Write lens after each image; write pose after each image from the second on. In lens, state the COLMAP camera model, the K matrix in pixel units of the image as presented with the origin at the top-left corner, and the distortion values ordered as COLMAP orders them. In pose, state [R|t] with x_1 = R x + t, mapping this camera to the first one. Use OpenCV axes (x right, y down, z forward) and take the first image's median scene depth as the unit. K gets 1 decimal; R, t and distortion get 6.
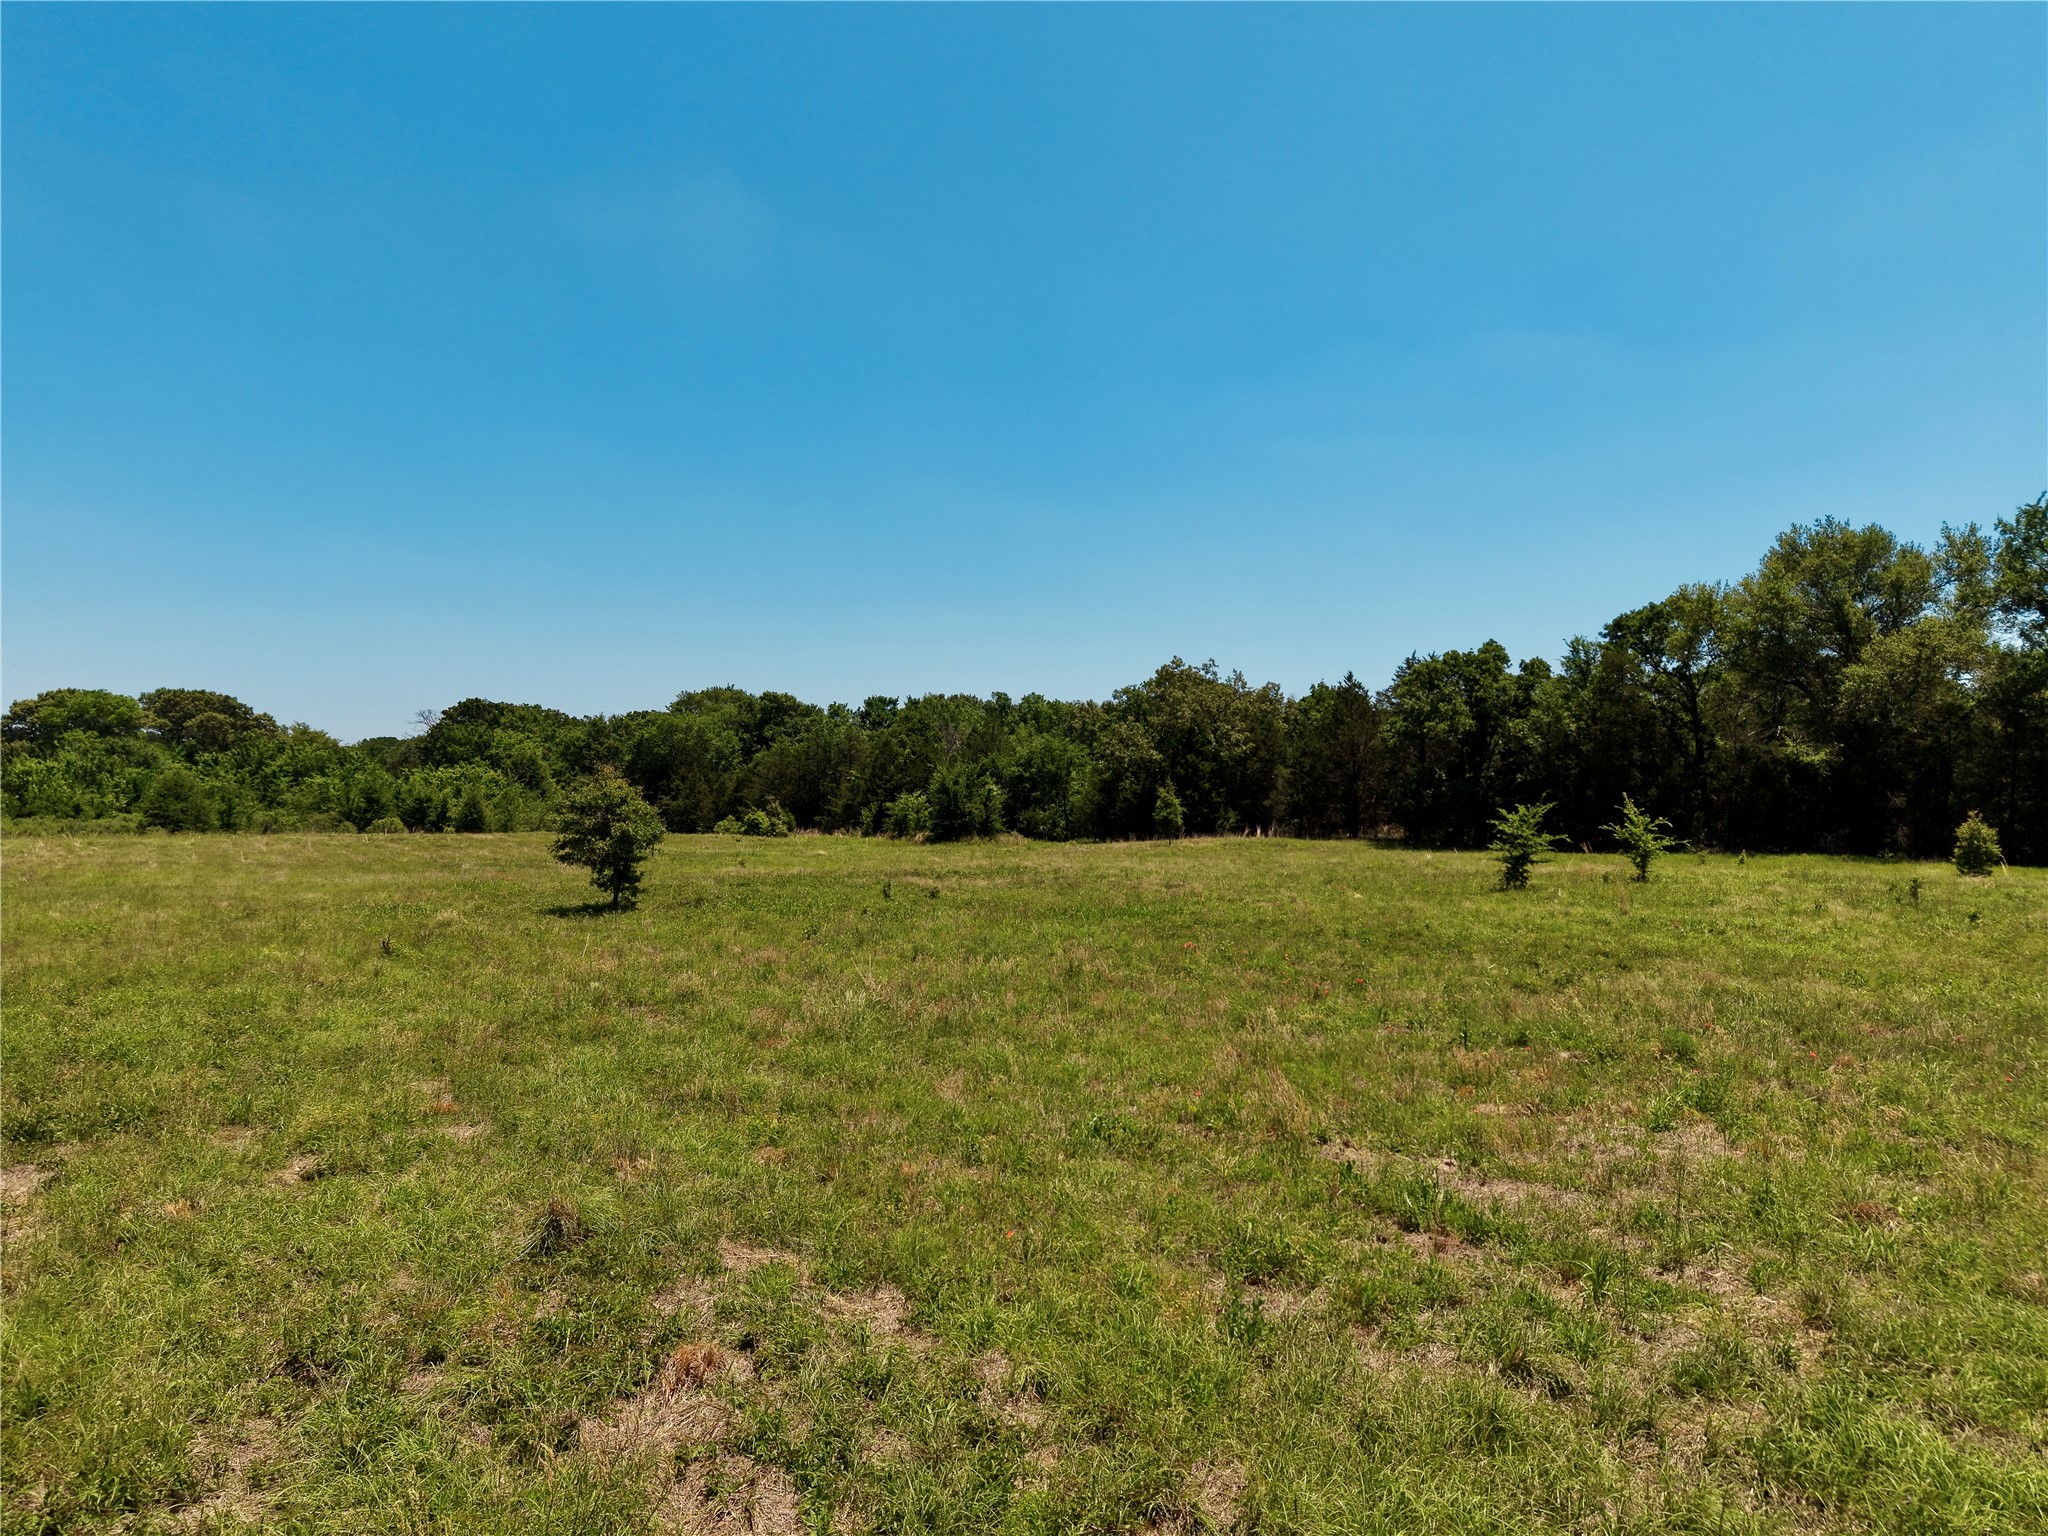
lens RADIAL K [[1432.5, 0, 1021.1], [0, 1432.5, 774.2], [0, 0, 1]] dist [0.038103, -0.044036]
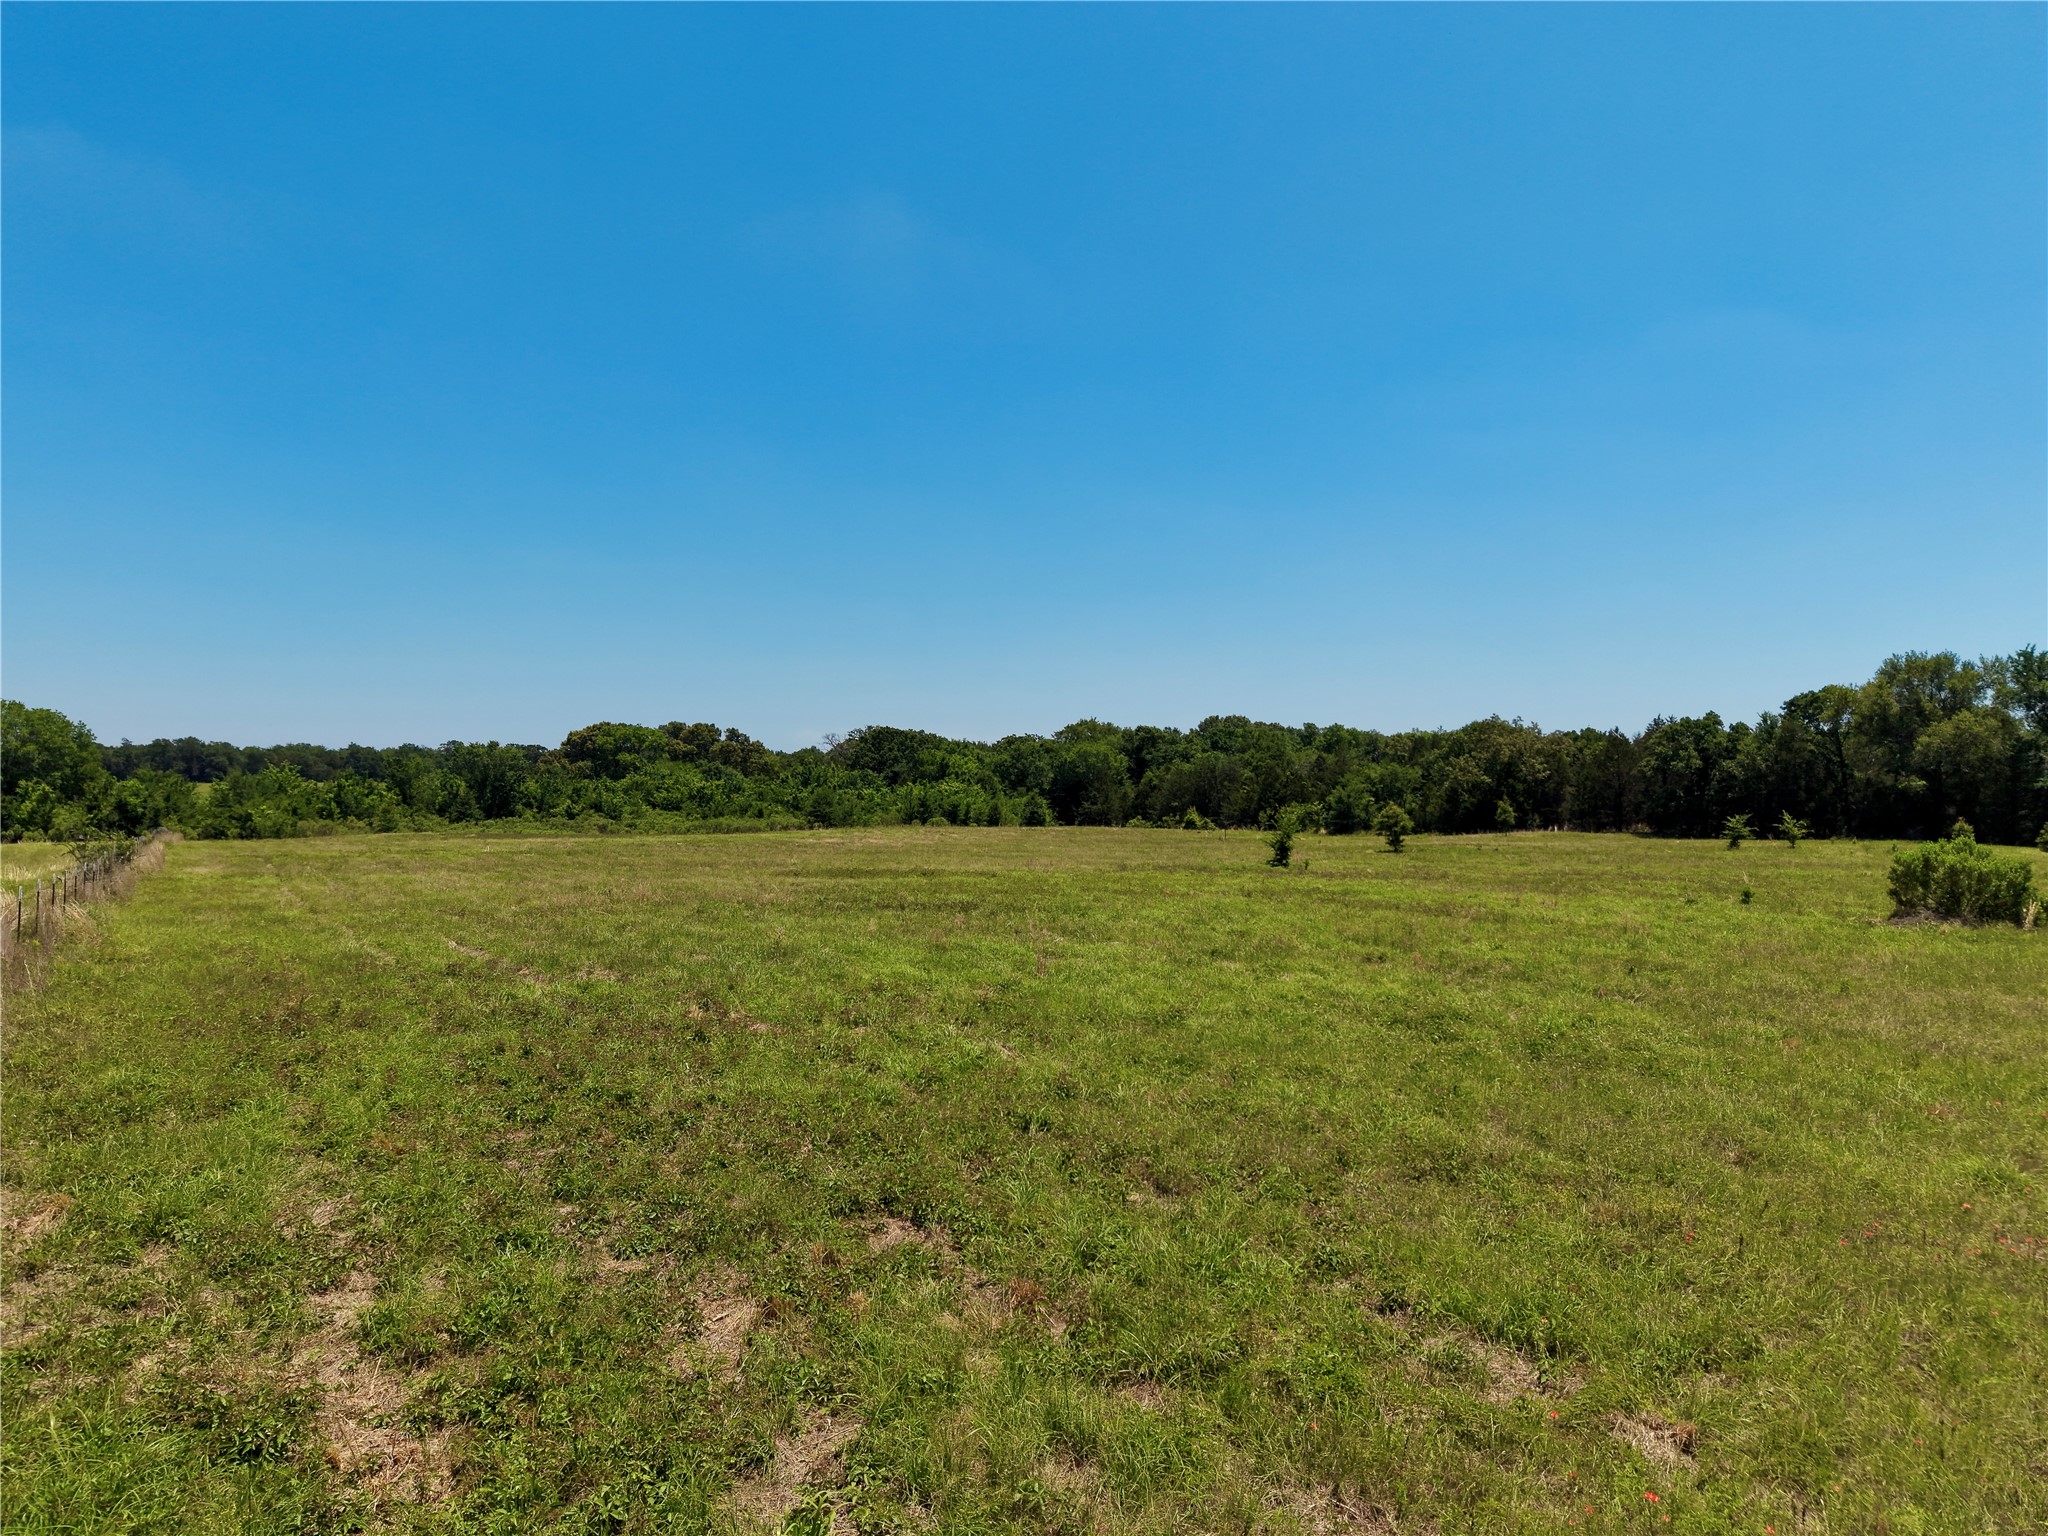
lens RADIAL K [[1432.5, 0, 1024.2], [0, 1432.5, 771.8], [0, 0, 1]] dist [0.038103, -0.044036]
pose [[0.993257, -0.002810, -0.115899, -0.255247], [0.002754, 0.999996, -0.000650, -0.024599], [0.115901, 0.000326, 0.993261, -0.708282]]
